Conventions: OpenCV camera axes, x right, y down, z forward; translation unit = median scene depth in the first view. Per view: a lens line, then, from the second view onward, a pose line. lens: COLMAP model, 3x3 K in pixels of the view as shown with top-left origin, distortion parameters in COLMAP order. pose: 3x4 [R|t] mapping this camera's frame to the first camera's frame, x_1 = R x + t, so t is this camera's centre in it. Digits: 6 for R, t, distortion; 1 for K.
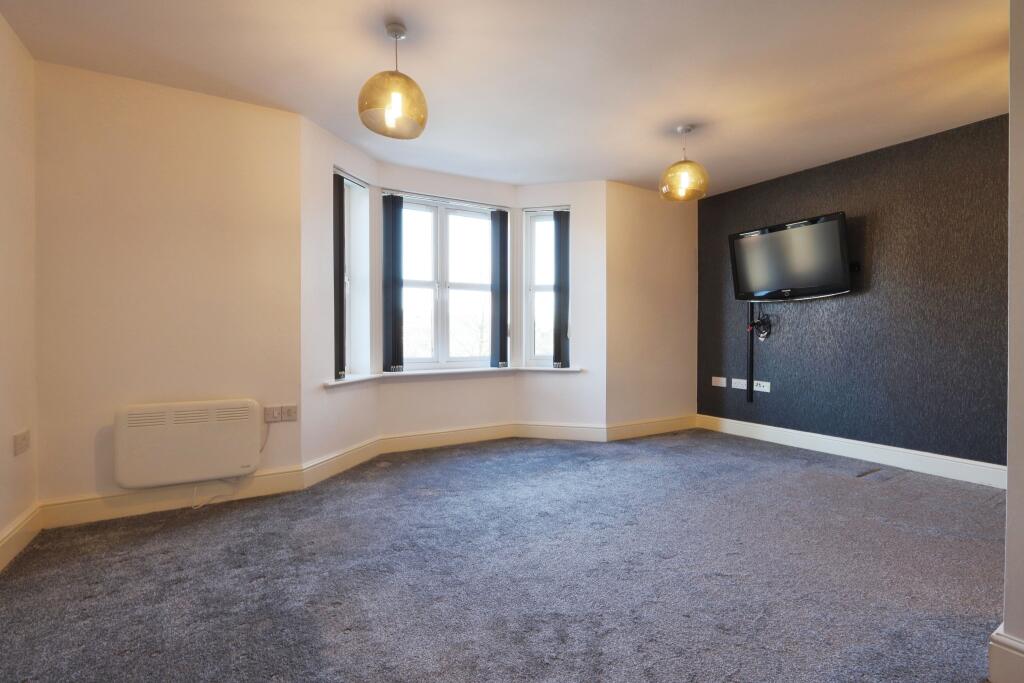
lens RADIAL K [[478.8, 0, 508.3], [0, 478.8, 337.0], [0, 0, 1]] dist [-0.002656, 0.000638]
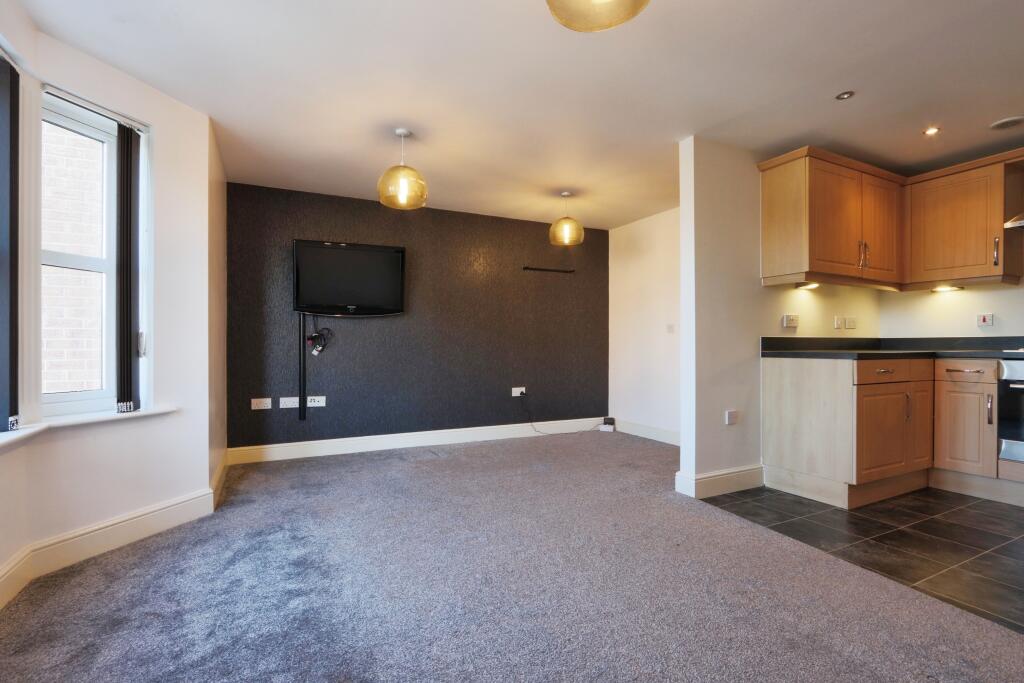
lens RADIAL K [[478.8, 0, 509.2], [0, 478.8, 348.0], [0, 0, 1]] dist [-0.002656, 0.000638]
pose [[0.063295, -0.006433, 0.997974, -0.418843], [0.006790, 0.999959, 0.006015, -0.009671], [-0.997972, 0.006396, 0.063336, 0.536292]]
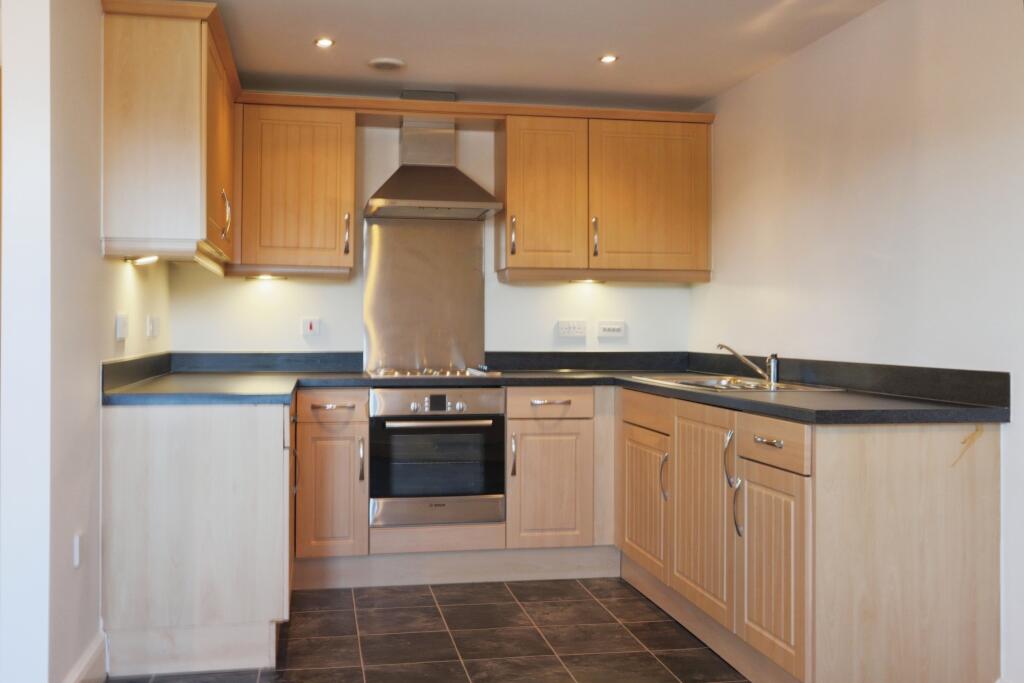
lens RADIAL K [[996.1, 0, 505.6], [0, 996.1, 331.7], [0, 0, 1]] dist [0.042715, 0.000000]
pose [[-0.934531, -0.004438, 0.355853, -0.180605], [-0.001364, 0.999960, 0.008891, -0.052911], [-0.355878, 0.007823, -0.934500, 0.792357]]
